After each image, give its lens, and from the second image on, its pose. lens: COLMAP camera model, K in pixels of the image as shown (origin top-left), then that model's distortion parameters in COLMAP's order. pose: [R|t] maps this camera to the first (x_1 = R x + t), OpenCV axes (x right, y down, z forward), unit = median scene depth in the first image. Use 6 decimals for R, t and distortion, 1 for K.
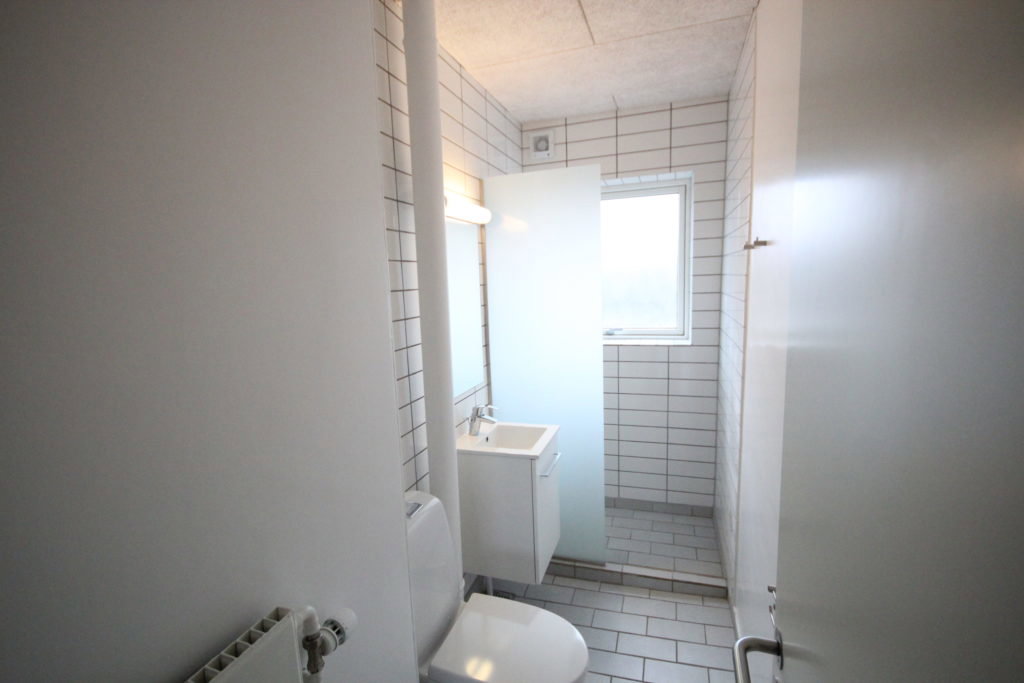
lens RADIAL K [[473.4, 0, 511.3], [0, 473.4, 350.2], [0, 0, 1]] dist [0.022635, -0.018808]
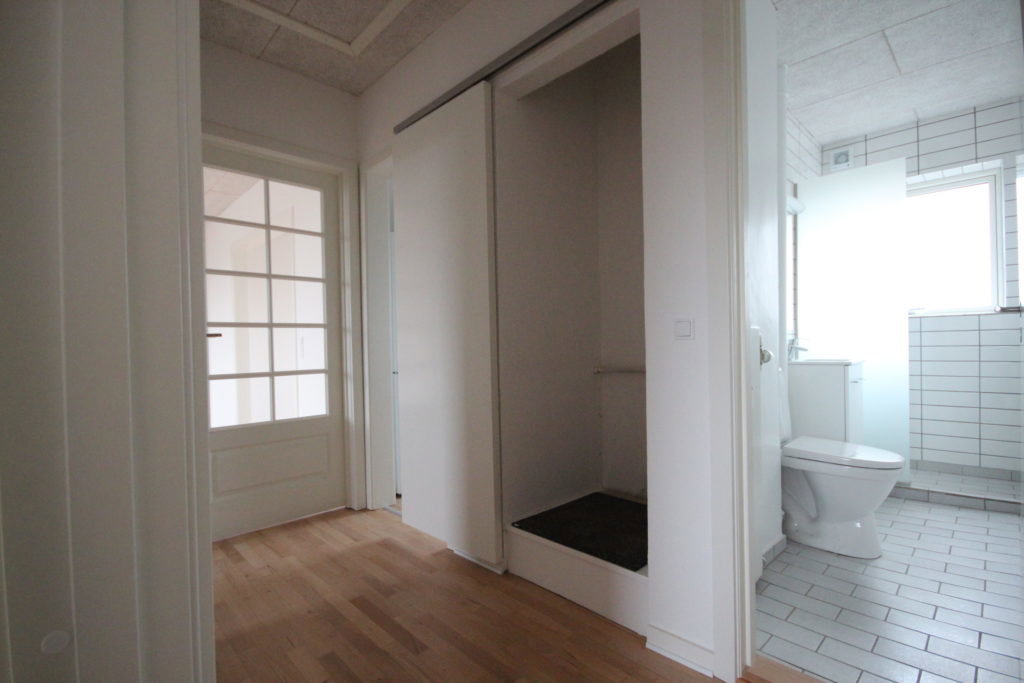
lens RADIAL K [[473.4, 0, 511.3], [0, 473.4, 350.2], [0, 0, 1]] dist [0.022635, -0.018808]
pose [[0.890708, 0.026850, -0.453782, -0.129639], [-0.083325, 0.990984, -0.104919, 0.275633], [0.446873, 0.131264, 0.884915, -0.439888]]
